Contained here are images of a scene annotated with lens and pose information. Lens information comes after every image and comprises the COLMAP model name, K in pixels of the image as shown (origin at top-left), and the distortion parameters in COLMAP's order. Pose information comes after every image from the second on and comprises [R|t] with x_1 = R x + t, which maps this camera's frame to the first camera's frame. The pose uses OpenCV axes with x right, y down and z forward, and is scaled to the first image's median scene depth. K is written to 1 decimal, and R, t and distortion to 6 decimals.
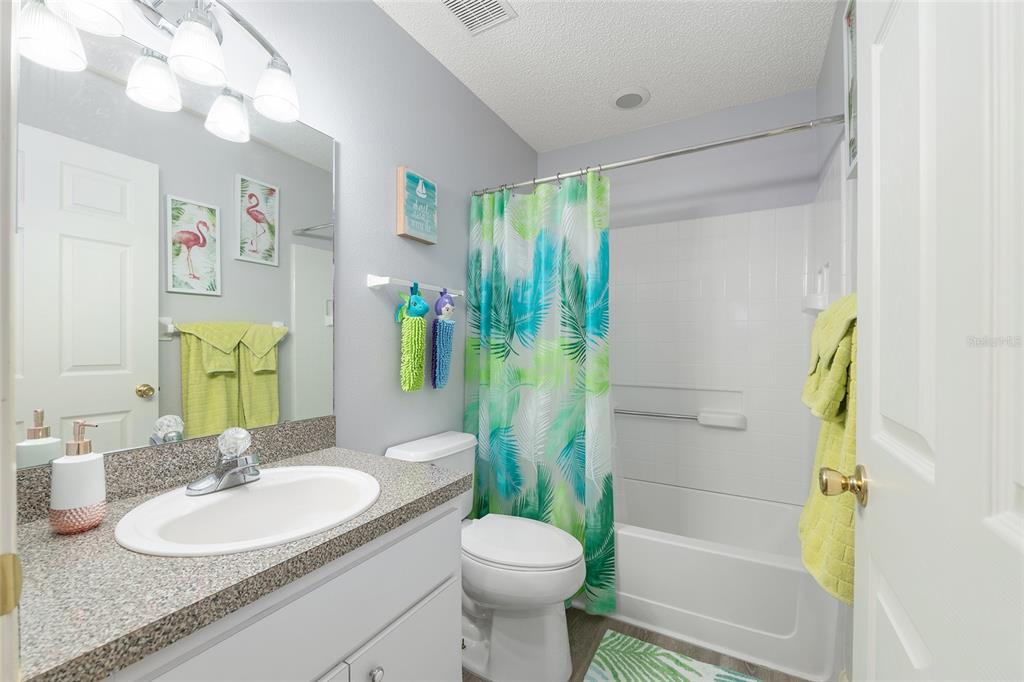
lens RADIAL K [[424.6, 0, 512.8], [0, 424.6, 338.3], [0, 0, 1]] dist [-0.011356, -0.000013]
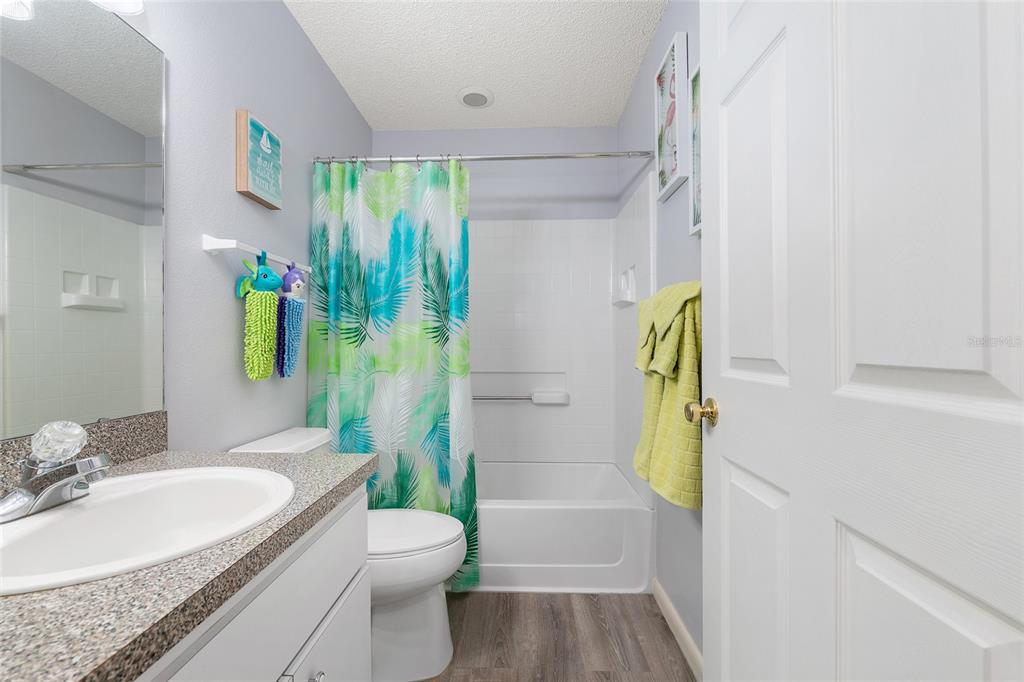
lens RADIAL K [[443.6, 0, 500.7], [0, 443.6, 339.1], [0, 0, 1]] dist [-0.009107, 0.000752]
pose [[0.884610, 0.002665, 0.466323, -0.220898], [0.000901, 0.999972, -0.007424, 0.050431], [-0.466330, 0.006988, 0.884583, 0.003466]]
